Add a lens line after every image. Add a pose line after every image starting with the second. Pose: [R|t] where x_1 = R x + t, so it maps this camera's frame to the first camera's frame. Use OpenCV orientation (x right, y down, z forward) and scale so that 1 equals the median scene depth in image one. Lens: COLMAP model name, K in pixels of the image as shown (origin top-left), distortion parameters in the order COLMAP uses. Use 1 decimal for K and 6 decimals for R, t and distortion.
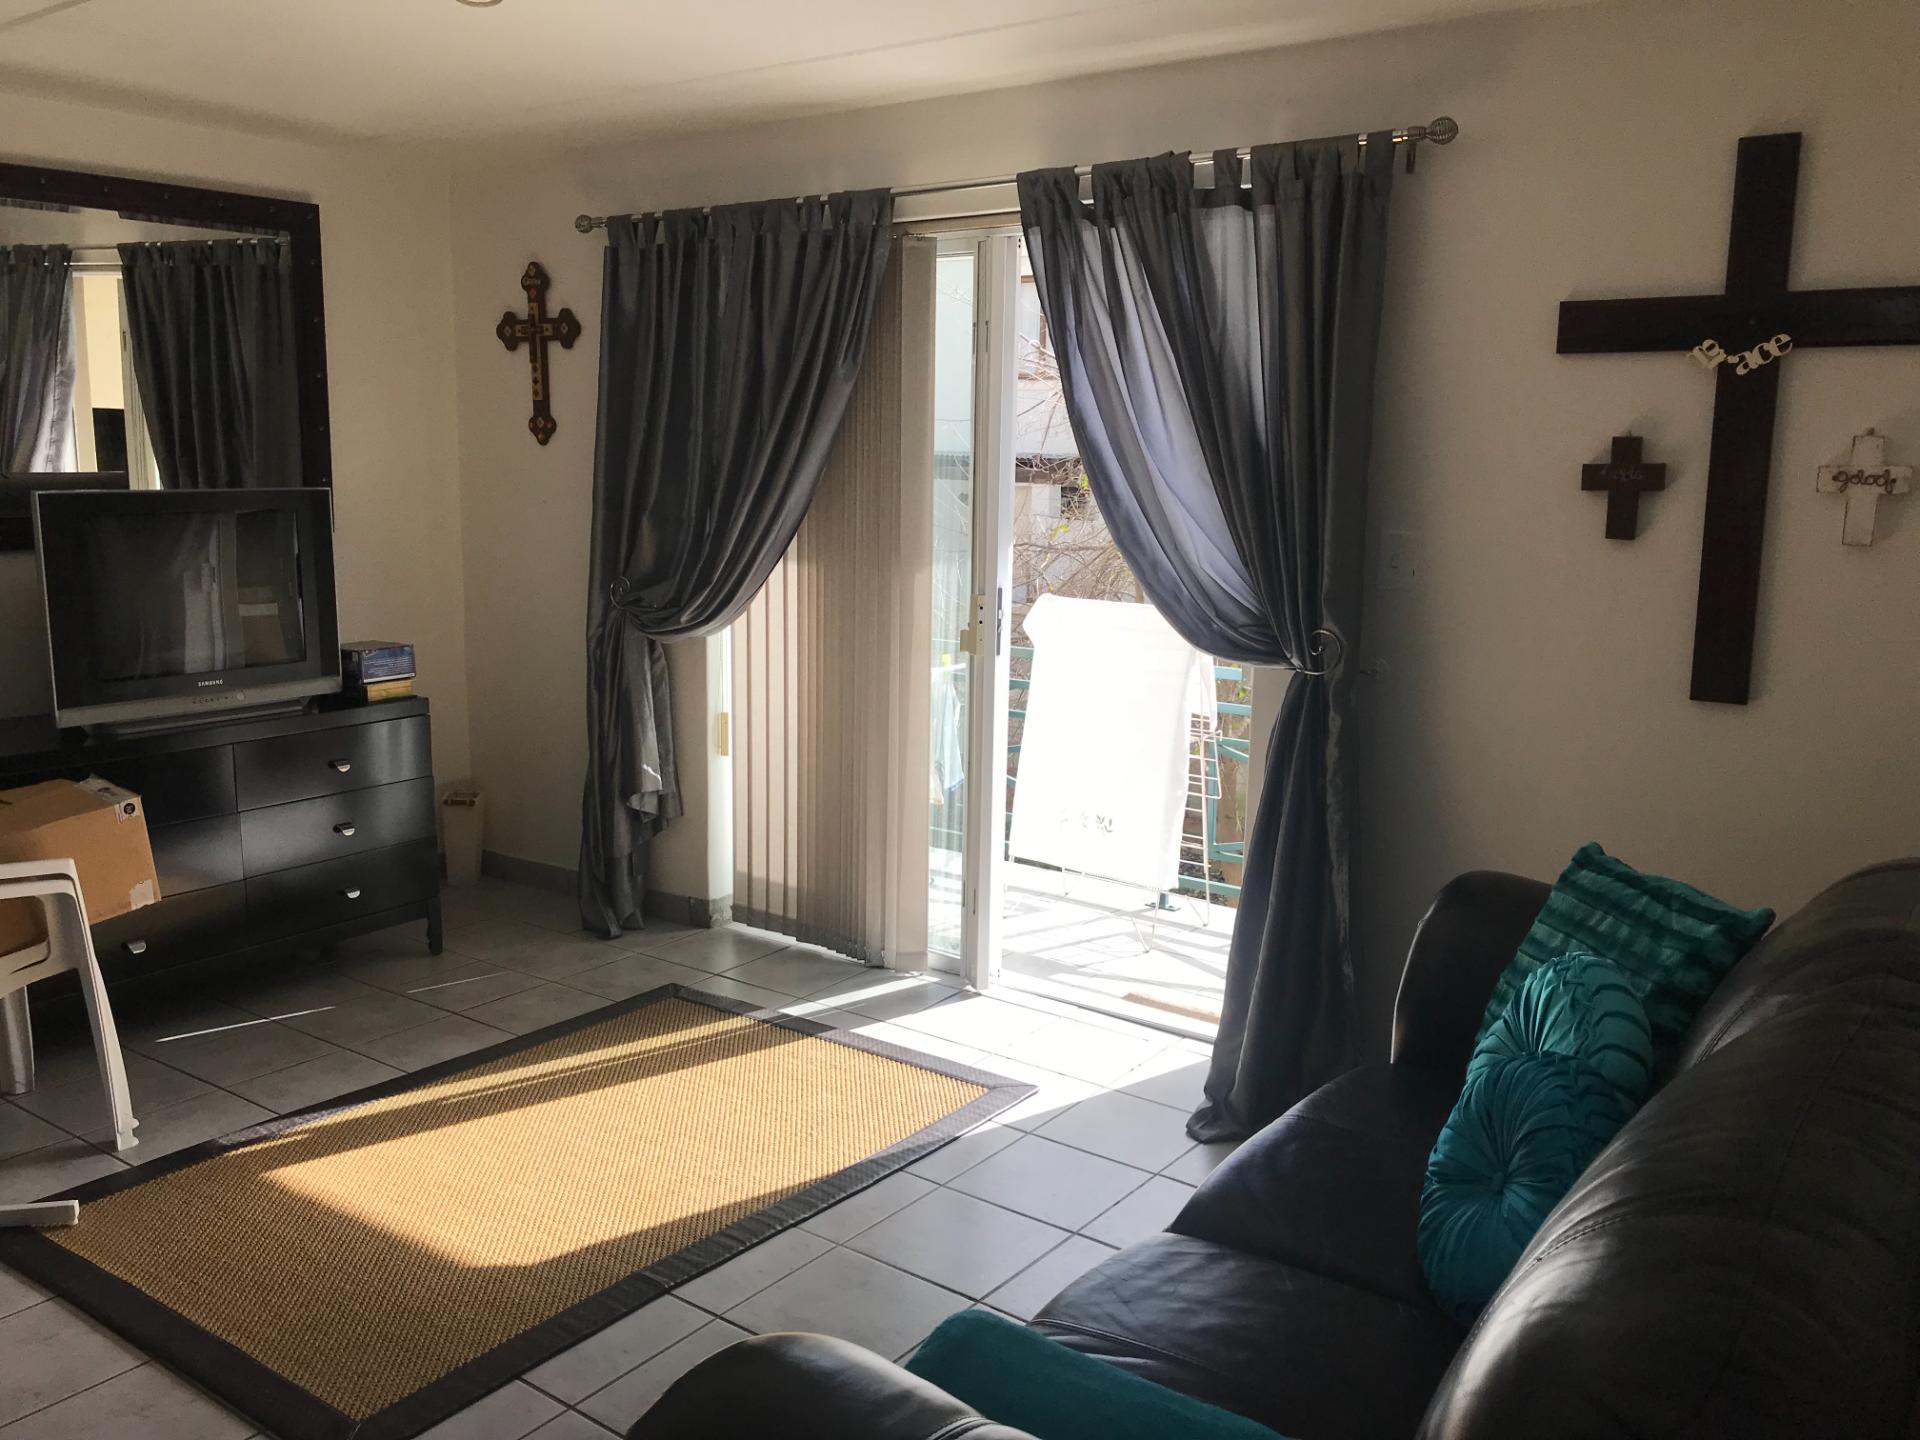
lens RADIAL K [[1565.9, 0, 957.2], [0, 1565.9, 711.1], [0, 0, 1]] dist [0.019083, -0.017702]
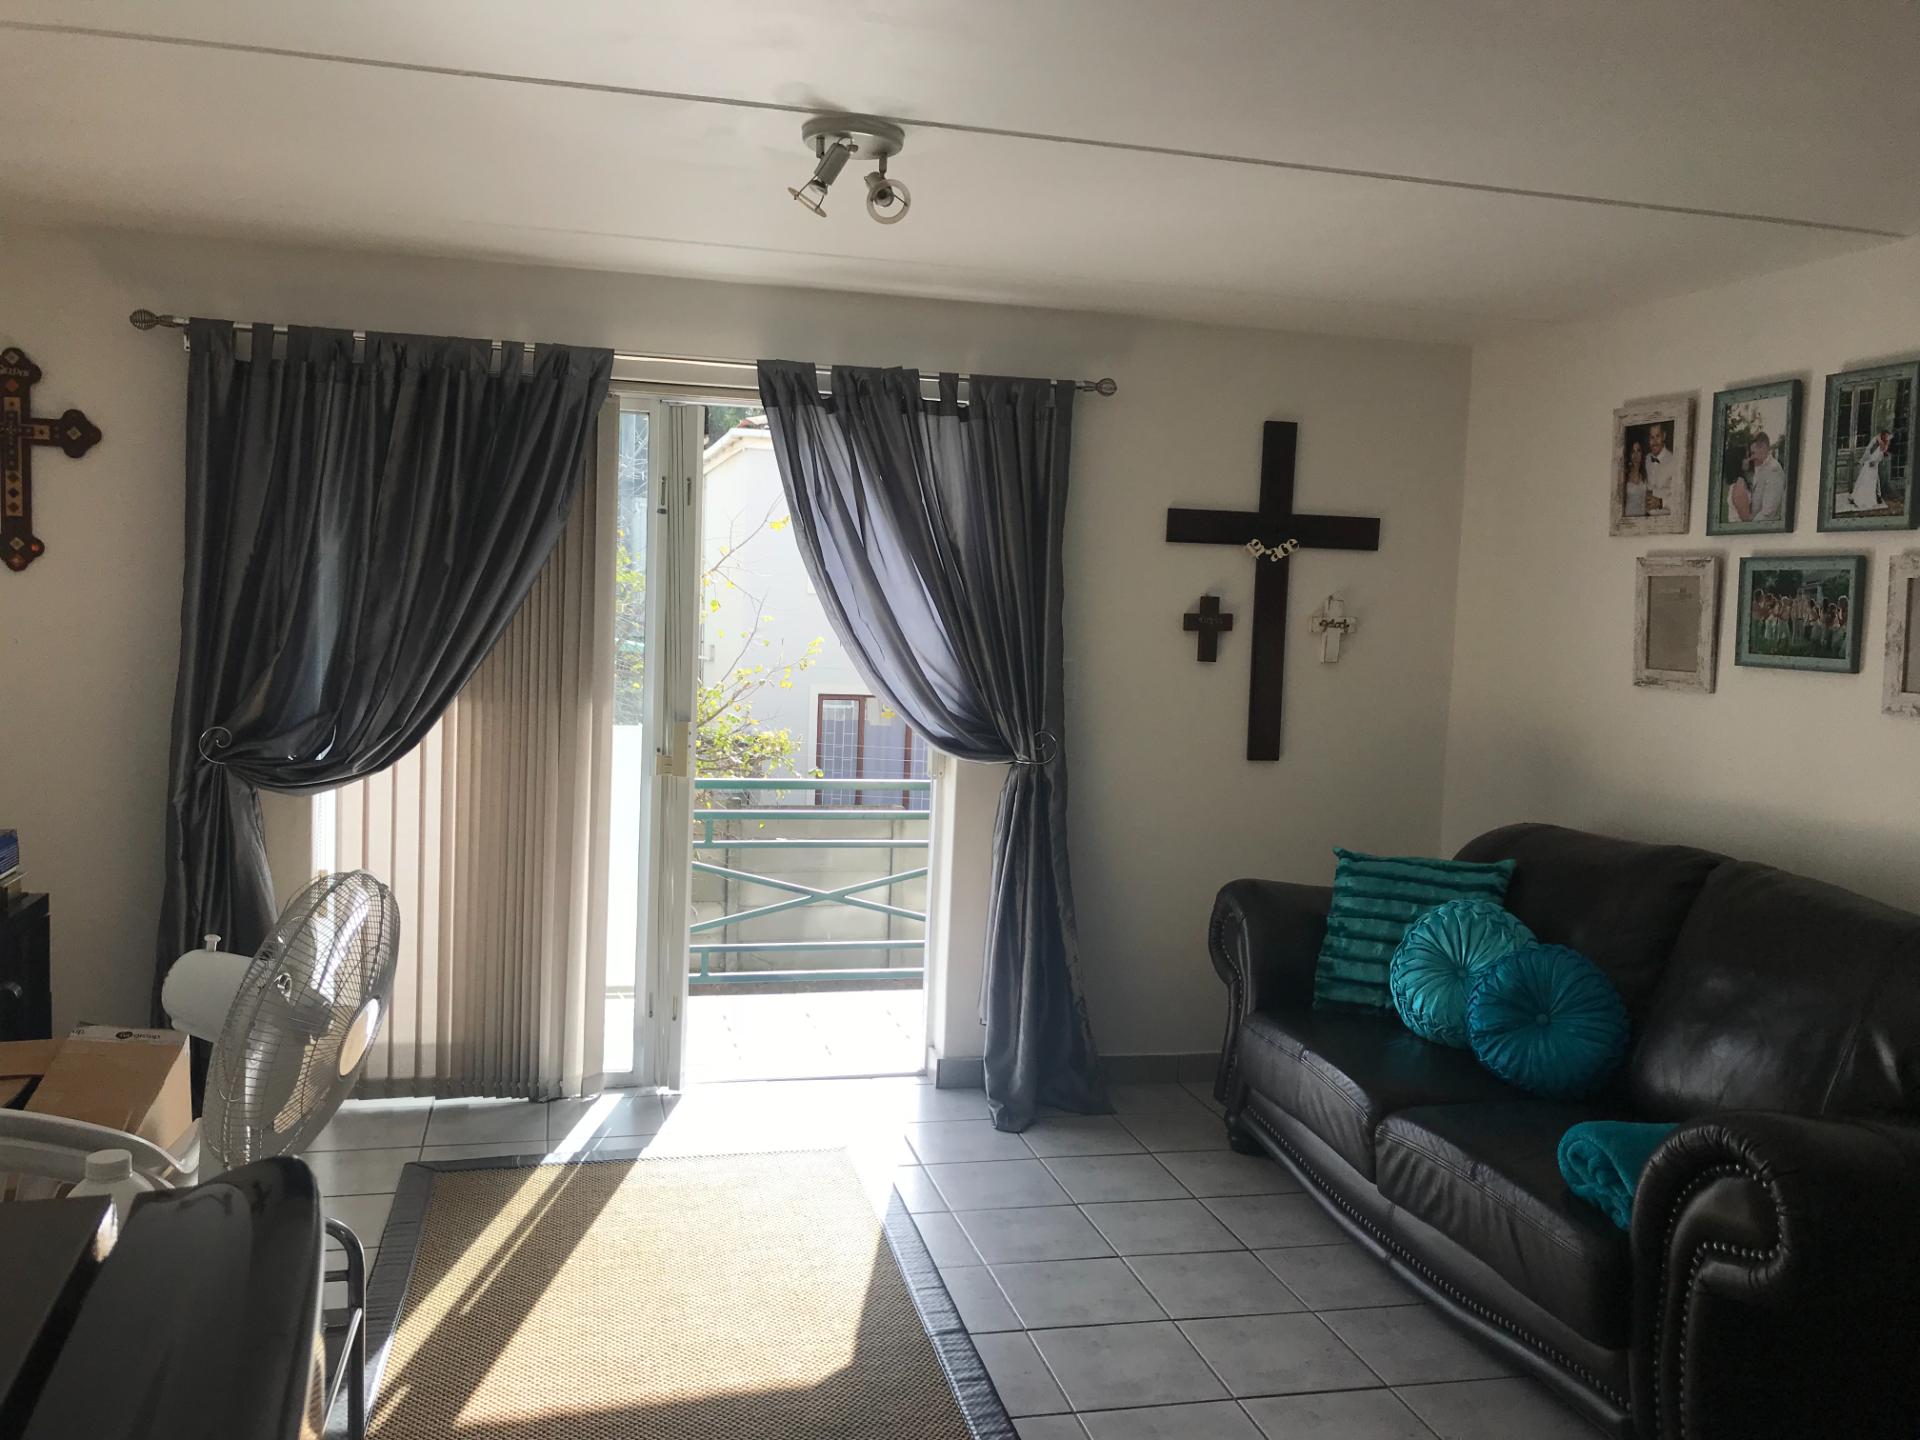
lens RADIAL K [[1565.9, 0, 952.5], [0, 1565.9, 717.6], [0, 0, 1]] dist [0.019083, -0.017702]
pose [[0.639644, -0.053267, 0.766824, -0.927553], [0.100574, 0.994820, -0.014790, -0.056157], [-0.762063, 0.086583, 0.641688, 0.199363]]
